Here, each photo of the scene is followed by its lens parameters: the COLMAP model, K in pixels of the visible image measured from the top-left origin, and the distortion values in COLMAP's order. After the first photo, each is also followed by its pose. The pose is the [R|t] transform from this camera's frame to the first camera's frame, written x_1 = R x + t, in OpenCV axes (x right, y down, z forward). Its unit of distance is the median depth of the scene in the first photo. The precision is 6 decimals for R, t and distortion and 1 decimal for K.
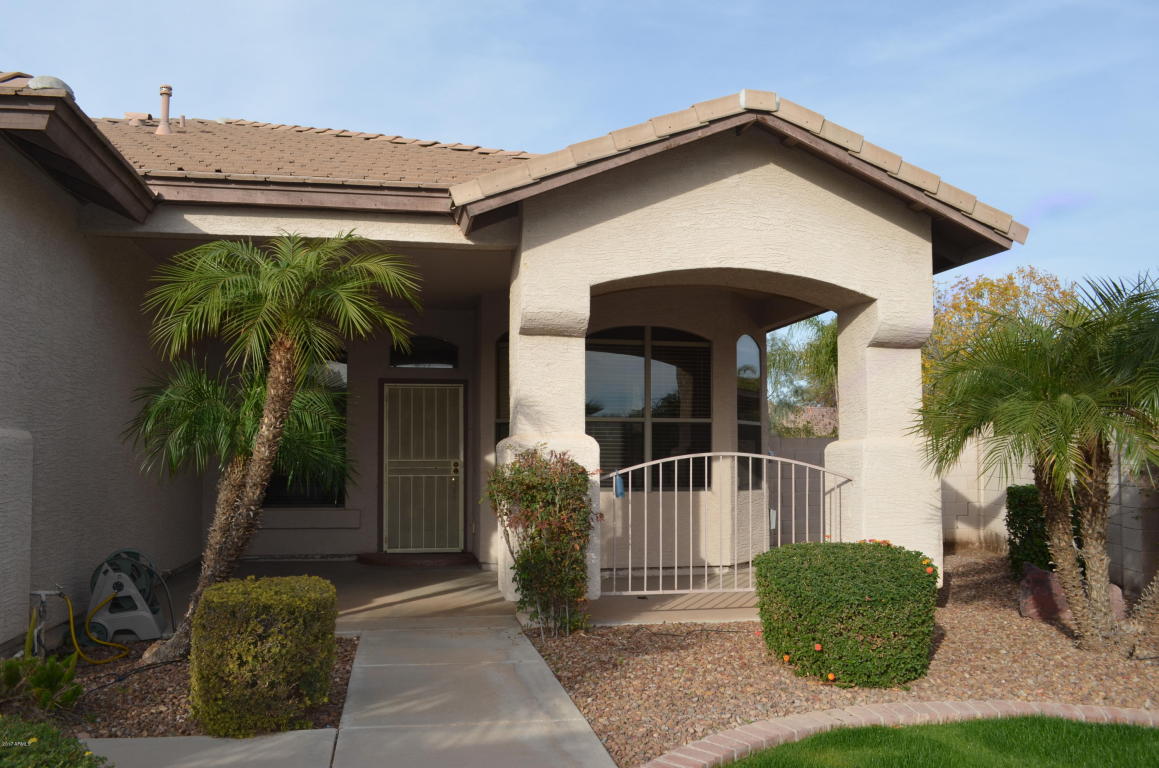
lens RADIAL K [[921.0, 0, 579.2], [0, 921.0, 392.5], [0, 0, 1]] dist [-0.084967, 0.020304]
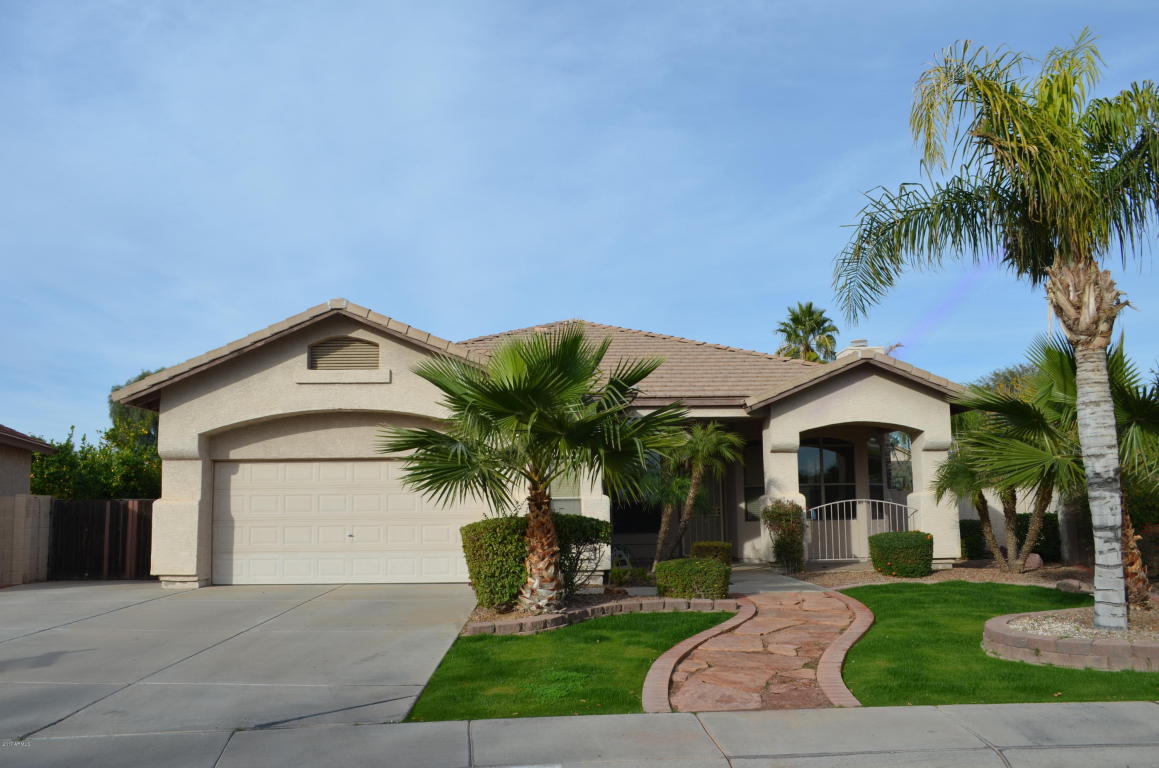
lens RADIAL K [[921.0, 0, 574.4], [0, 921.0, 388.3], [0, 0, 1]] dist [-0.084967, 0.020304]
pose [[0.984624, -0.036654, -0.170799, -0.146586], [0.025614, 0.997464, -0.066399, -0.080436], [0.172799, 0.061003, 0.983066, -1.413676]]
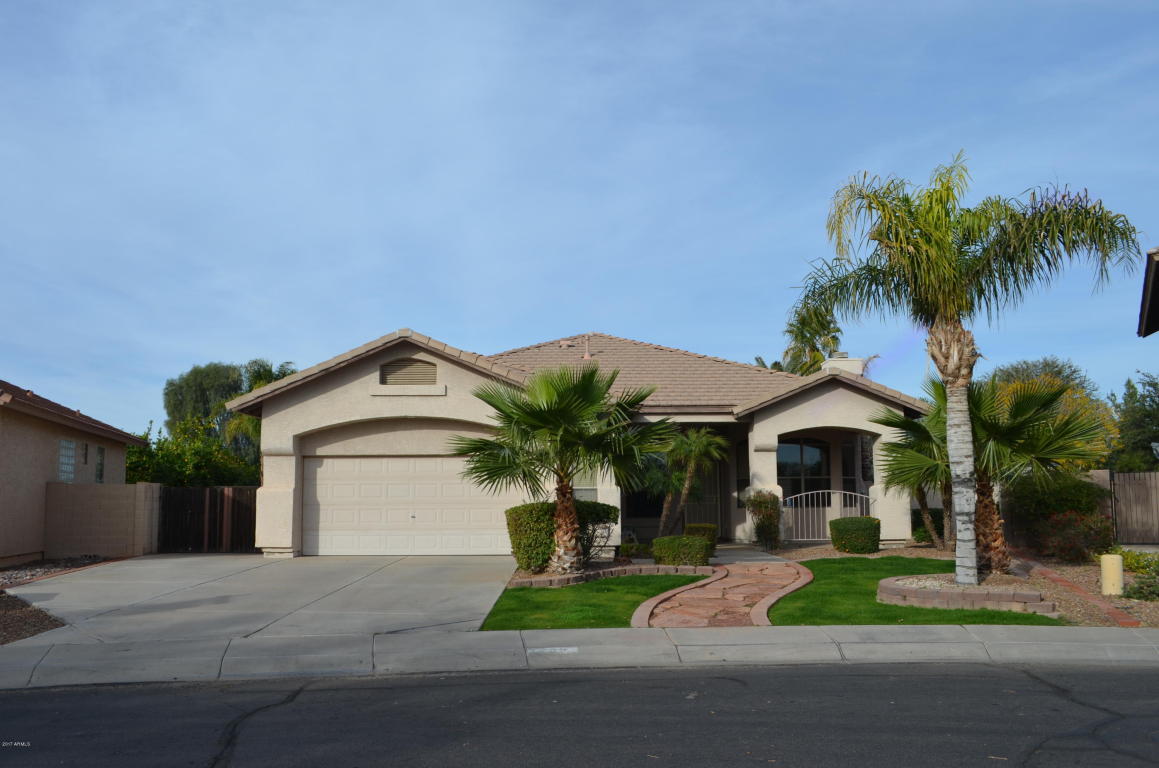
lens RADIAL K [[921.0, 0, 586.3], [0, 921.0, 378.1], [0, 0, 1]] dist [-0.084967, 0.020304]
pose [[0.982473, -0.031061, -0.183801, -0.042210], [0.019579, 0.997761, -0.063956, -0.114244], [0.185376, 0.059237, 0.980881, -1.912968]]
